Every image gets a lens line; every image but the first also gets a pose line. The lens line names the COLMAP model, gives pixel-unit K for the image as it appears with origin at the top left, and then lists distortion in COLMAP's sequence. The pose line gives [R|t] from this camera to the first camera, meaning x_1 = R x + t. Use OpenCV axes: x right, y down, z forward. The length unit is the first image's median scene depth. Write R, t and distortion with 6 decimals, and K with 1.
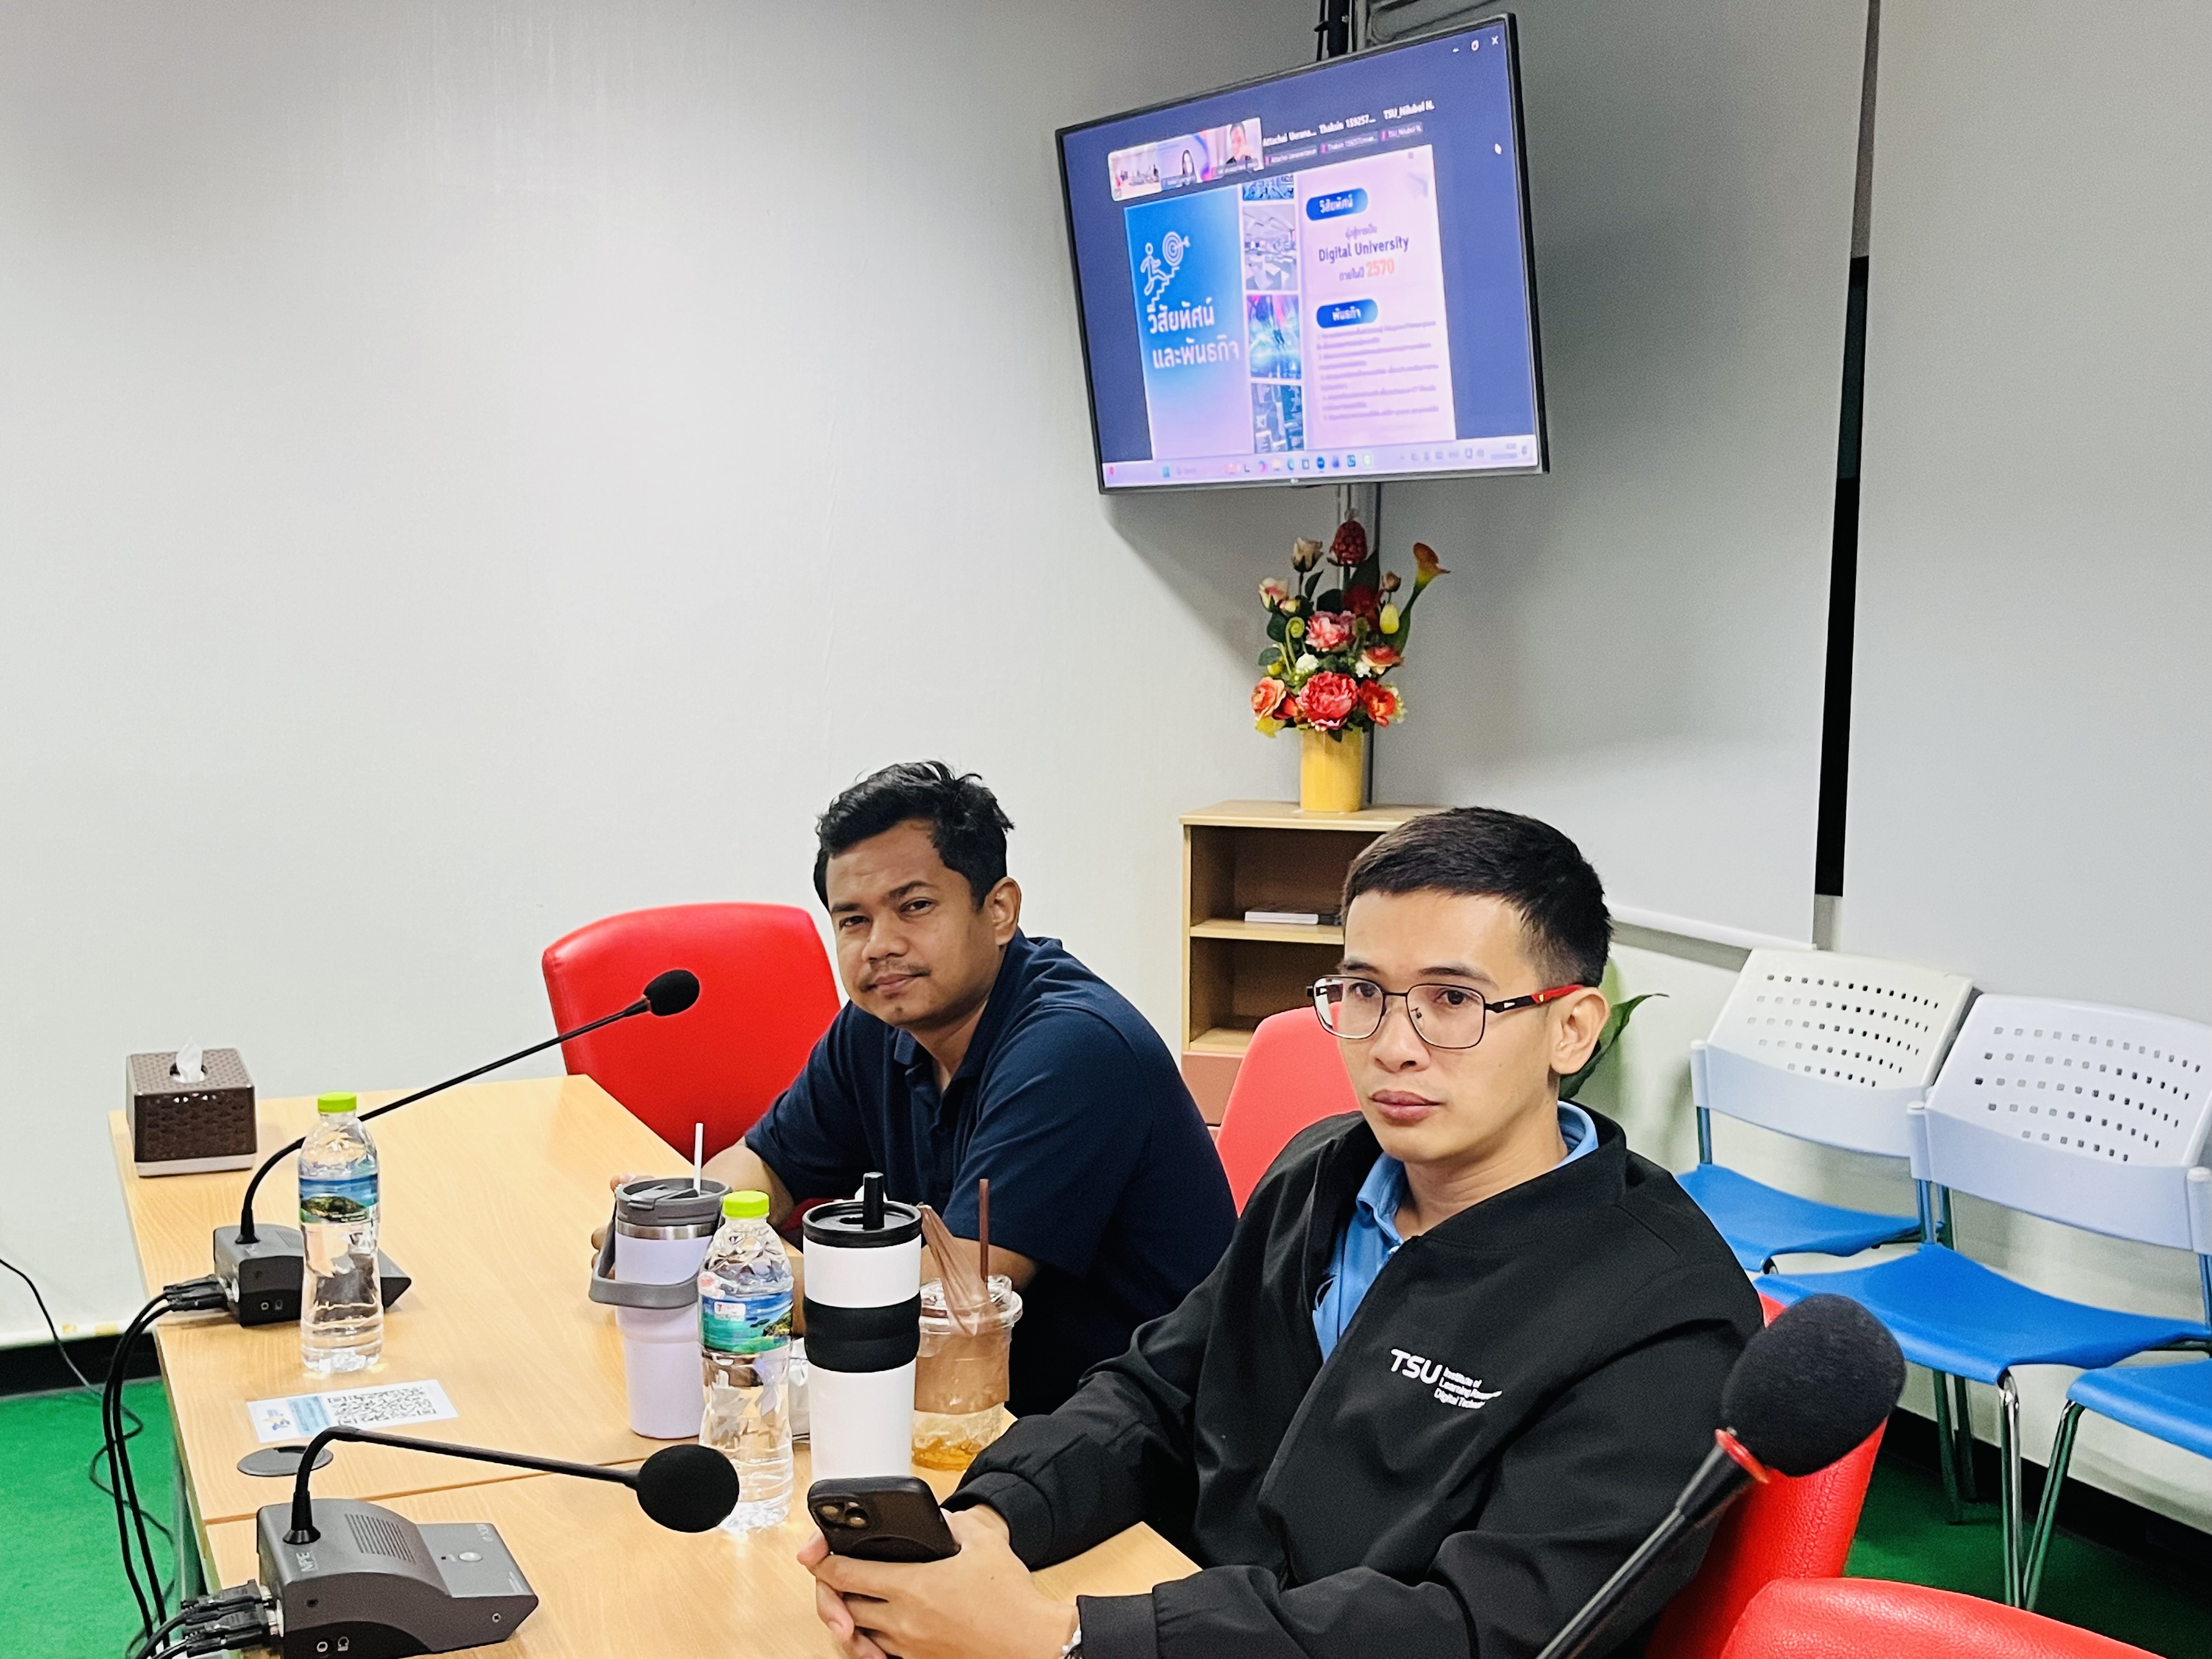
lens RADIAL K [[2402.6, 0, 1116.4], [0, 2402.6, 848.8], [0, 0, 1]] dist [0.040288, 0.000000]
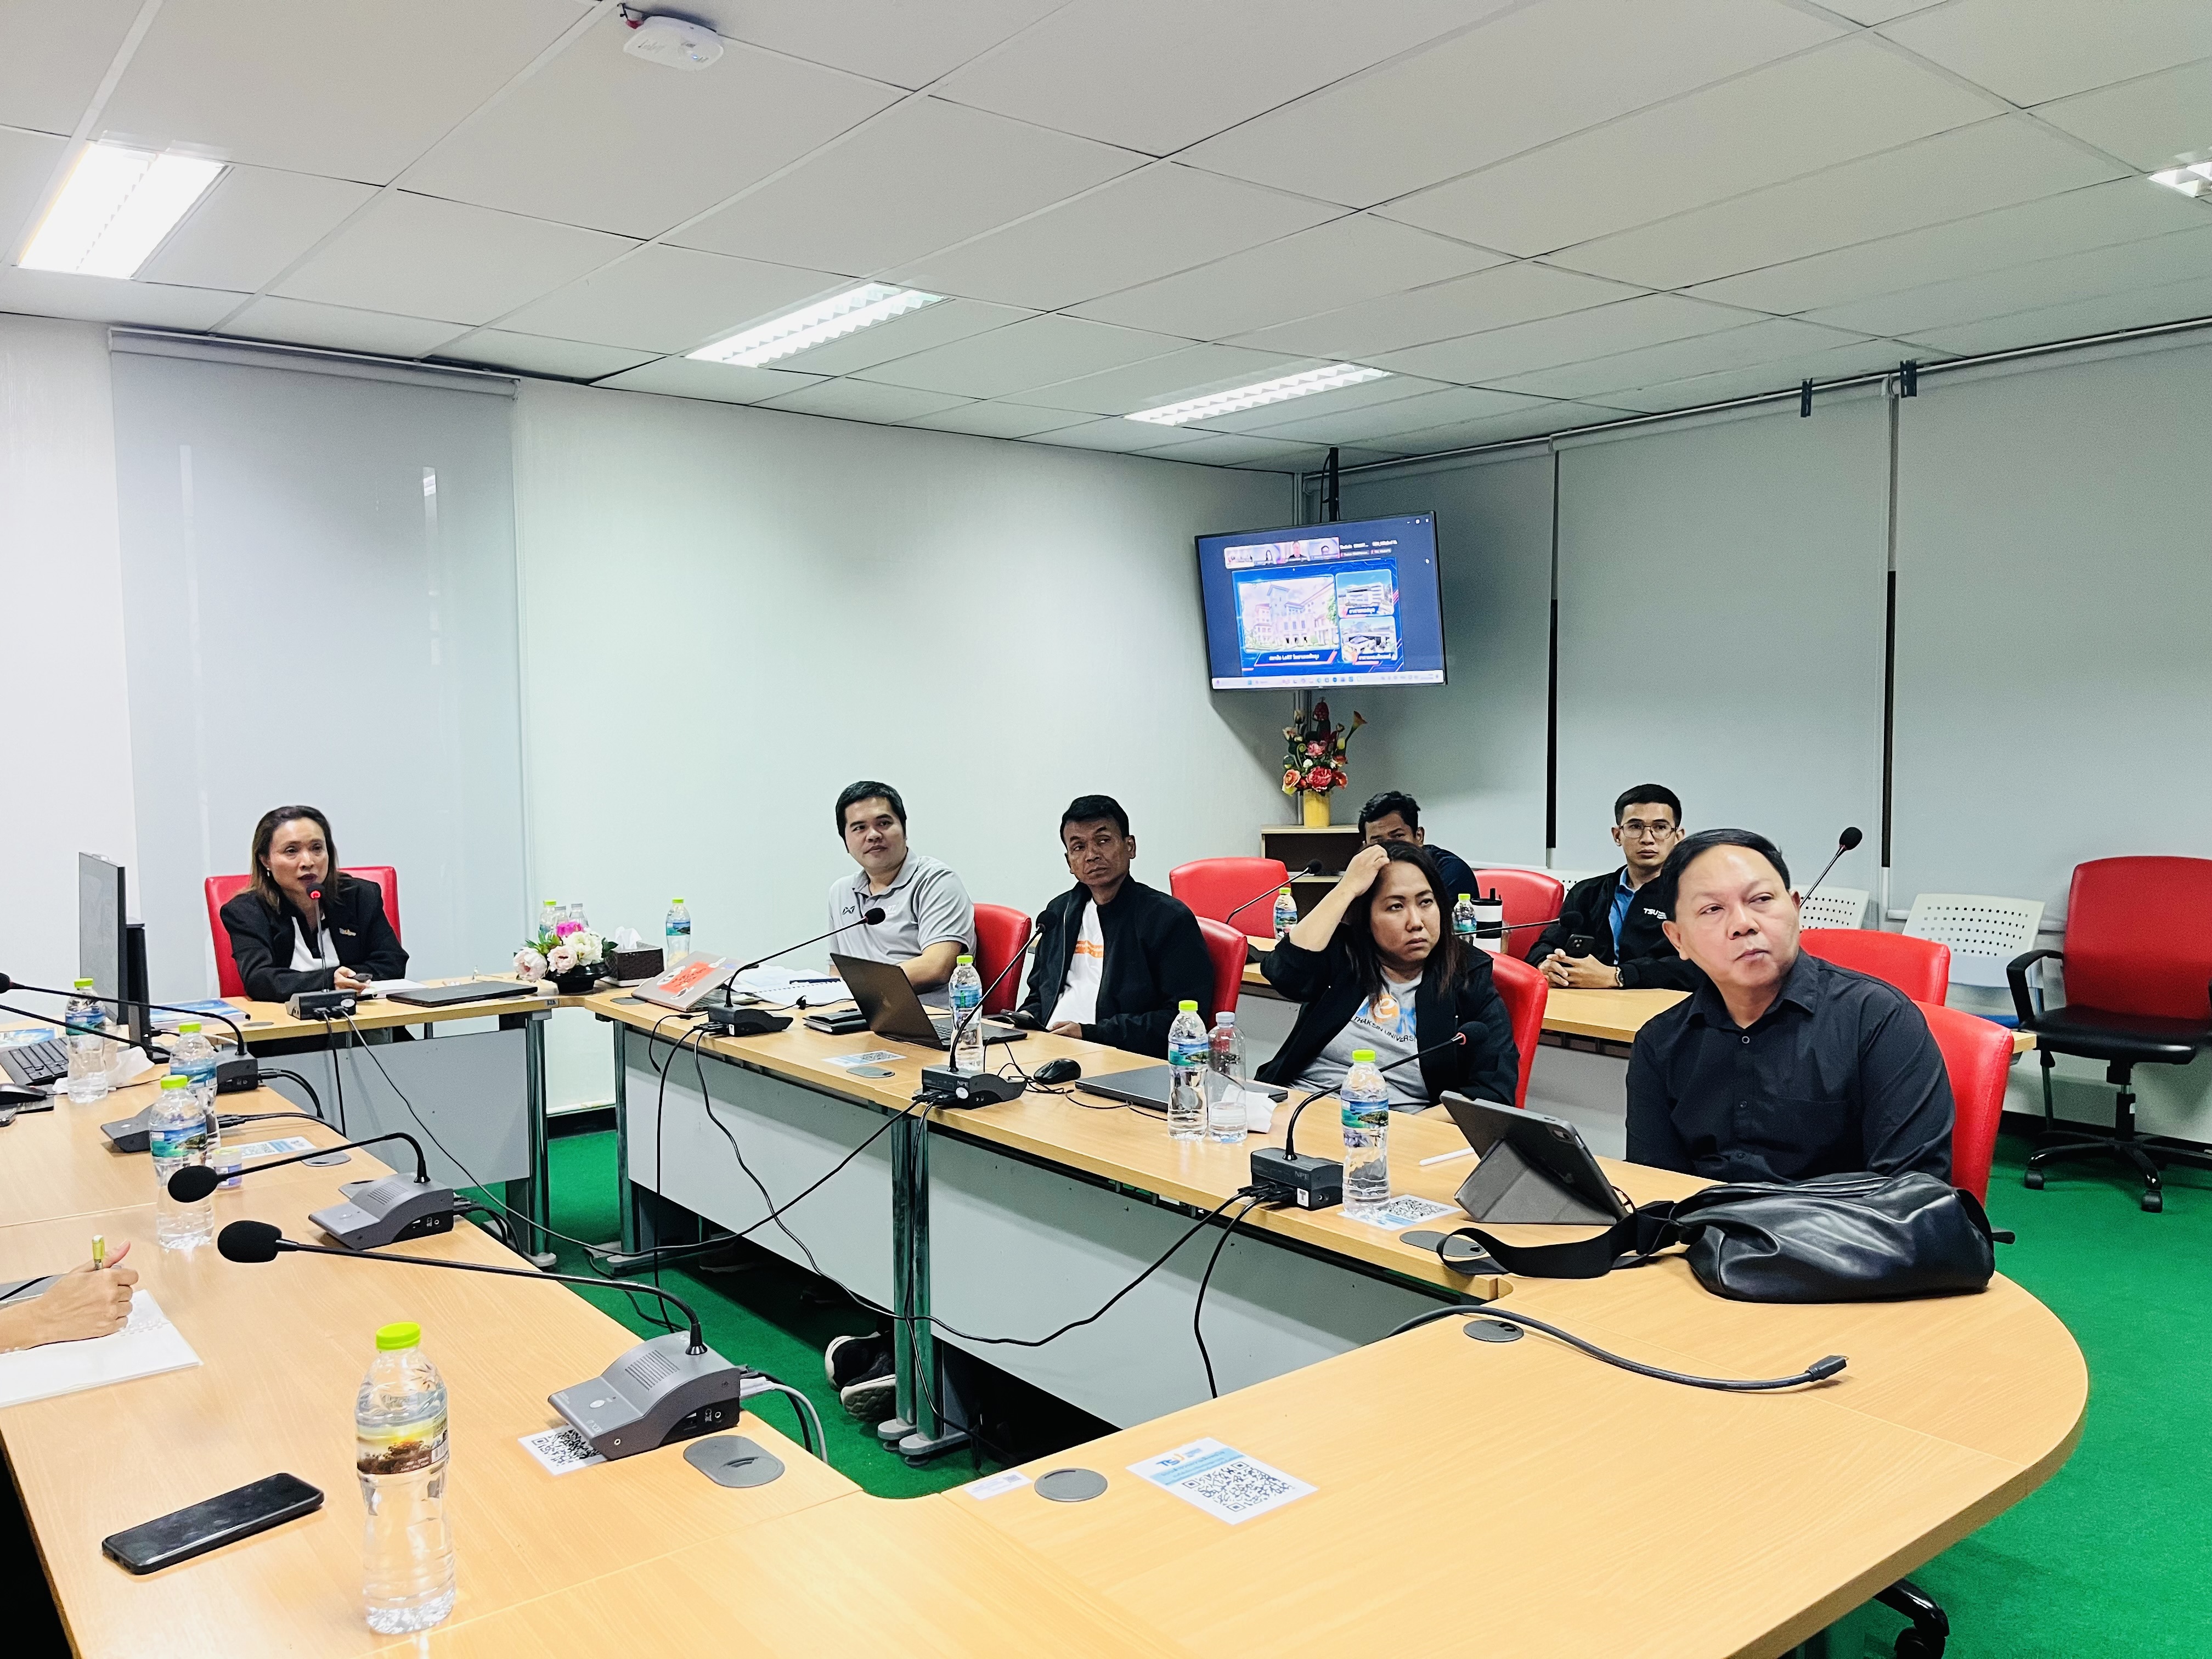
lens RADIAL K [[1694.8, 0, 1111.8], [0, 1694.8, 833.8], [0, 0, 1]] dist [0.068834, -0.091938]
pose [[0.978850, -0.033222, 0.201863, -0.480857], [0.041306, 0.998499, -0.035965, 0.046095], [-0.200365, 0.043543, 0.978753, -0.615917]]
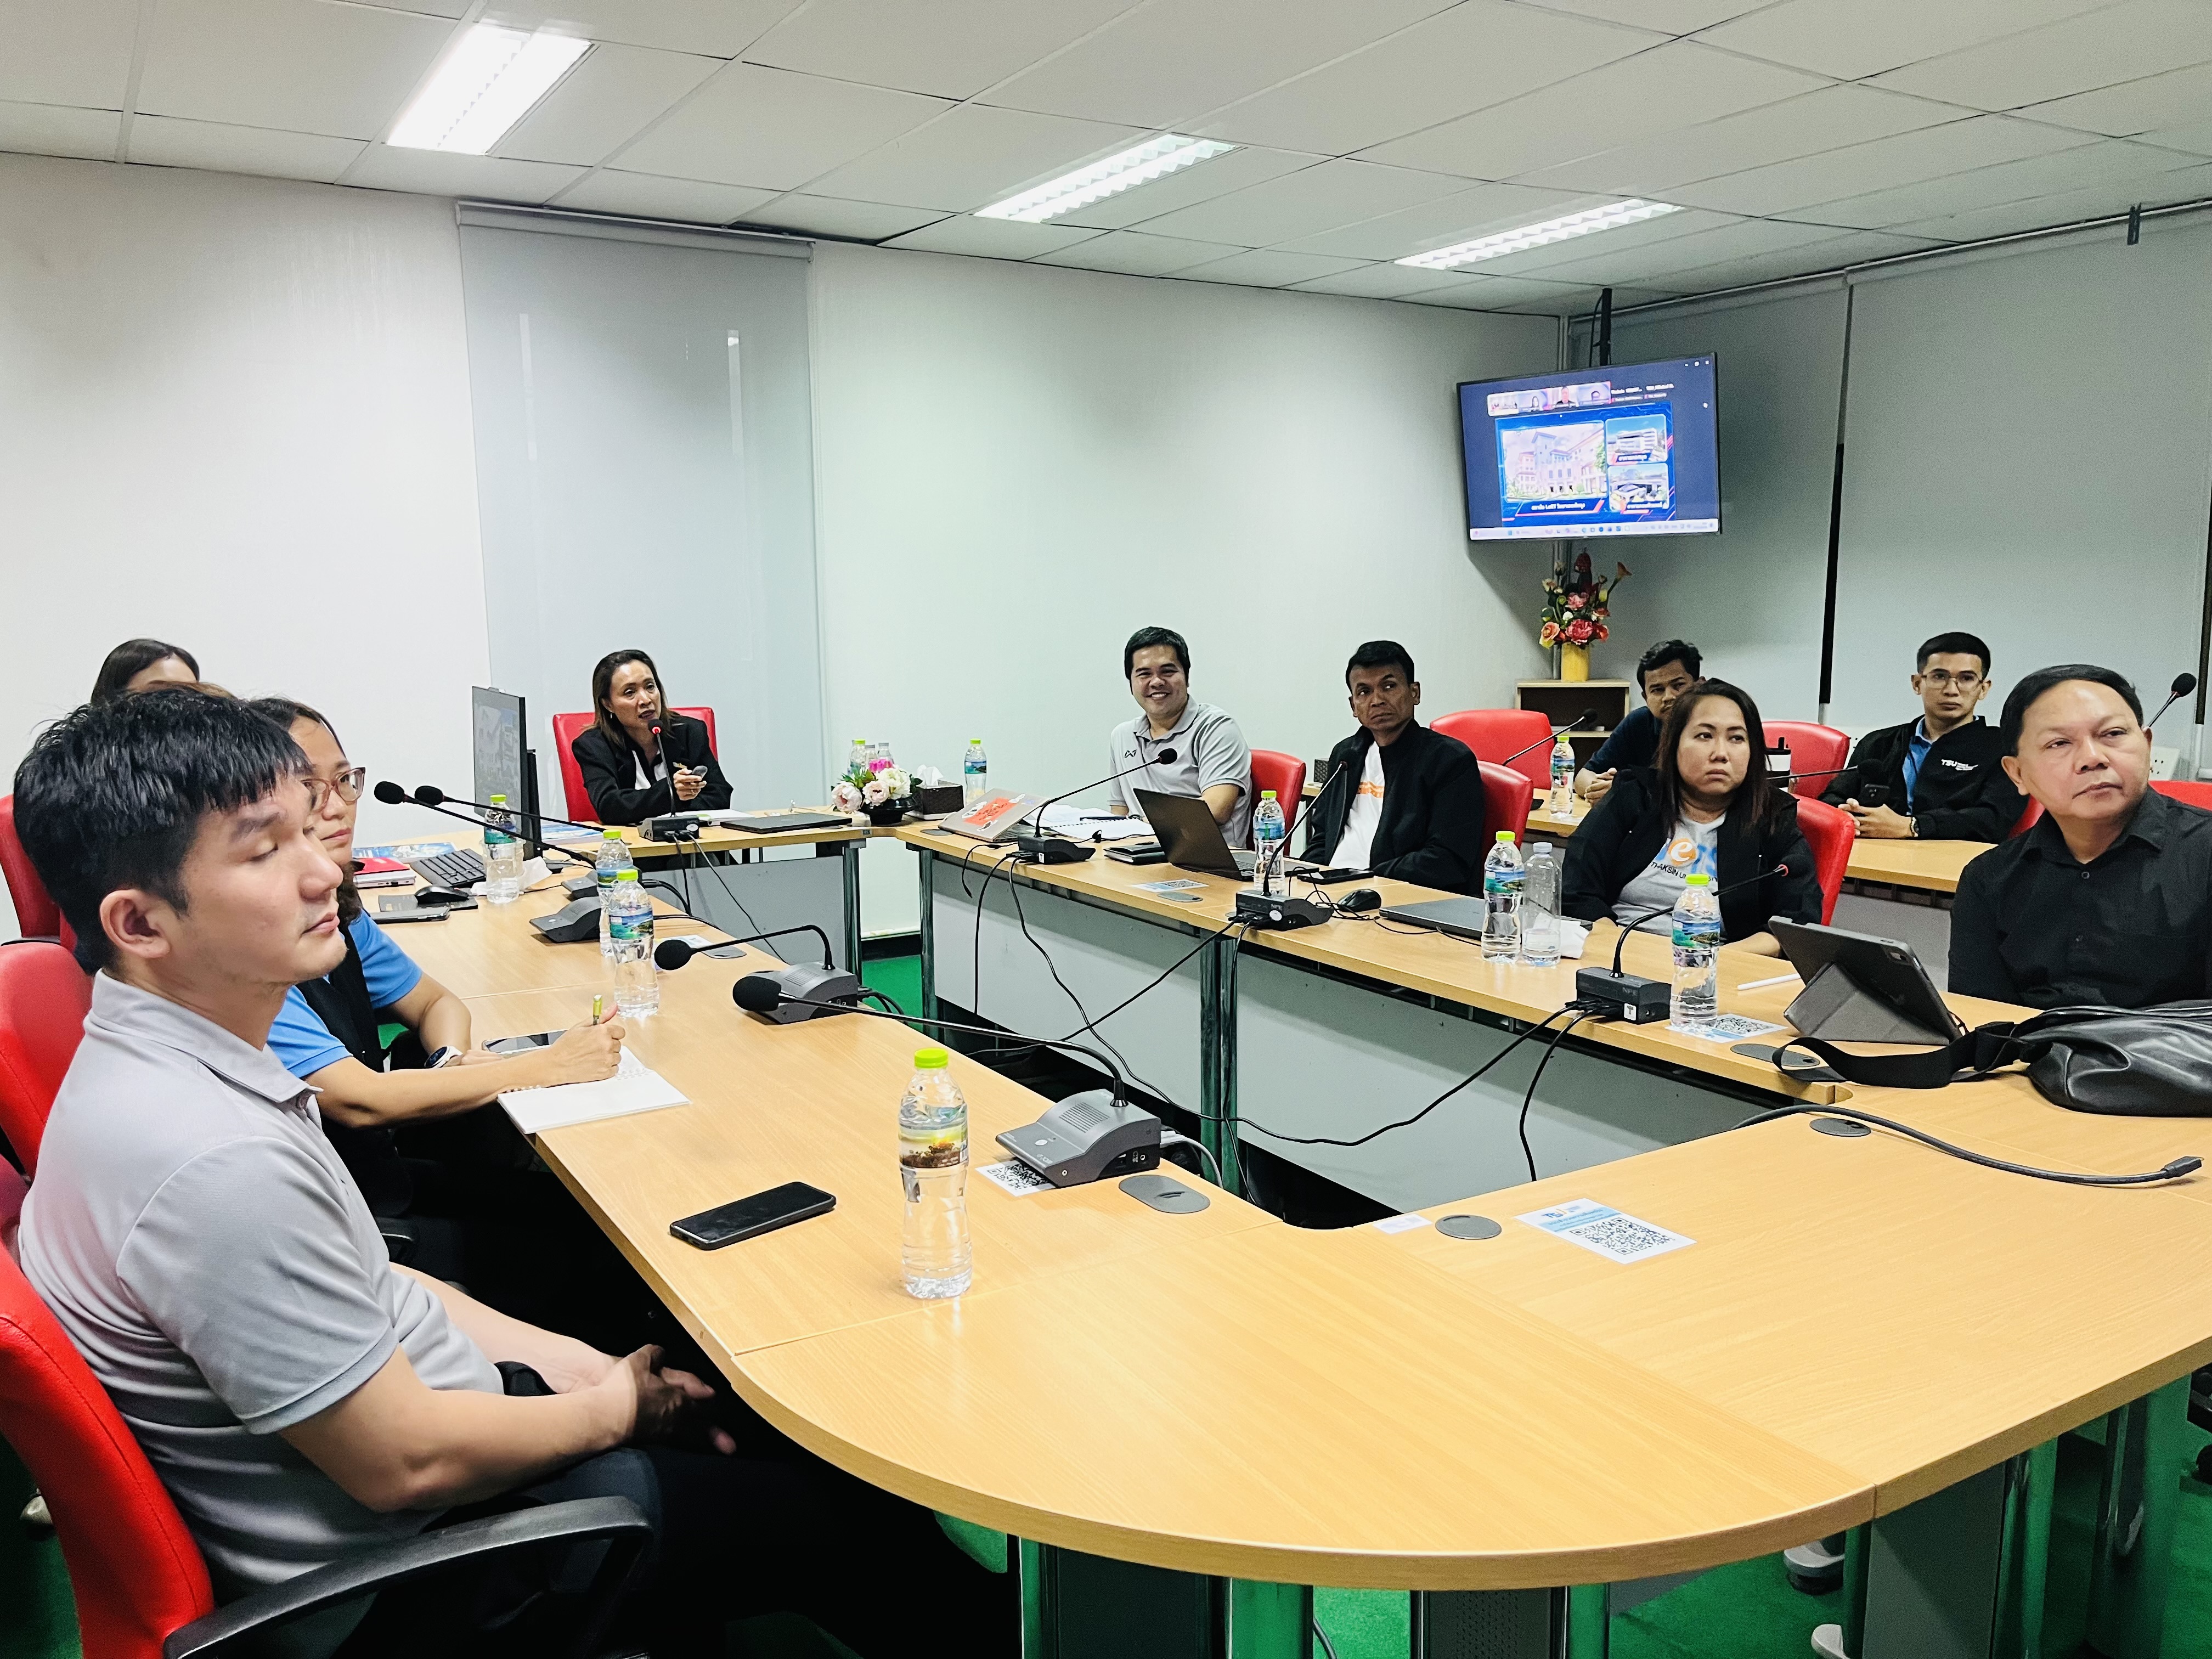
lens RADIAL K [[1694.8, 0, 1090.9], [0, 1694.8, 822.4], [0, 0, 1]] dist [0.068834, -0.091938]
pose [[0.997463, -0.029914, 0.064595, -0.529622], [0.027748, 0.999031, 0.034167, 0.055900], [-0.065554, -0.032288, 0.997326, -0.649657]]
